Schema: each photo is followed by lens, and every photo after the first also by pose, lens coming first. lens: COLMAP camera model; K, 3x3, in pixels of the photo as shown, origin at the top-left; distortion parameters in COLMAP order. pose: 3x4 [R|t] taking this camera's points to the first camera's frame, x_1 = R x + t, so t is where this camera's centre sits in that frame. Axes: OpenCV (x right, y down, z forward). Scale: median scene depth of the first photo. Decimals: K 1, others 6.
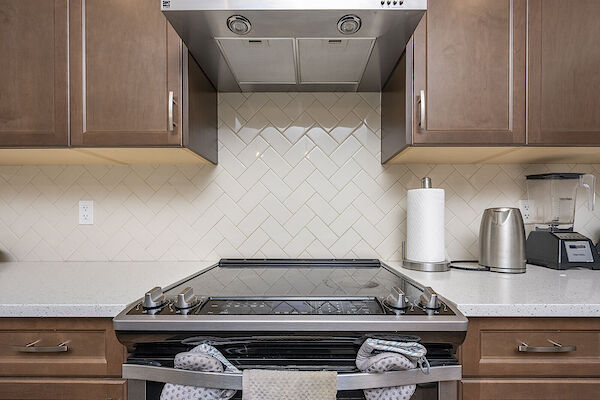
lens RADIAL K [[262.0, 0, 304.2], [0, 262.0, 219.8], [0, 0, 1]] dist [0.000211, -0.000024]
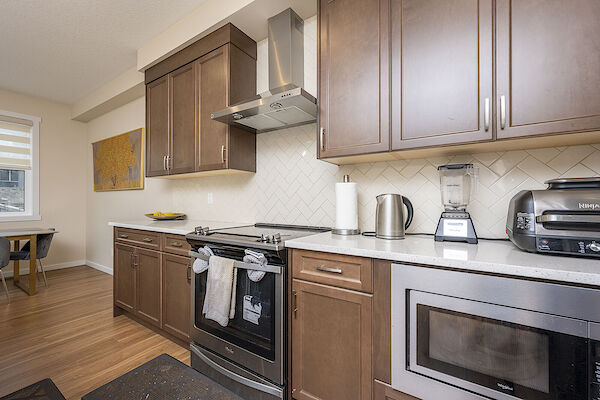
lens RADIAL K [[247.0, 0, 299.7], [0, 247.0, 200.7], [0, 0, 1]] dist [-0.001535, -0.000012]
pose [[0.847333, 0.001102, -0.531061, 1.197358], [-0.005214, 0.999967, -0.006244, 0.001327], [0.531037, 0.008060, 0.847310, -0.457380]]
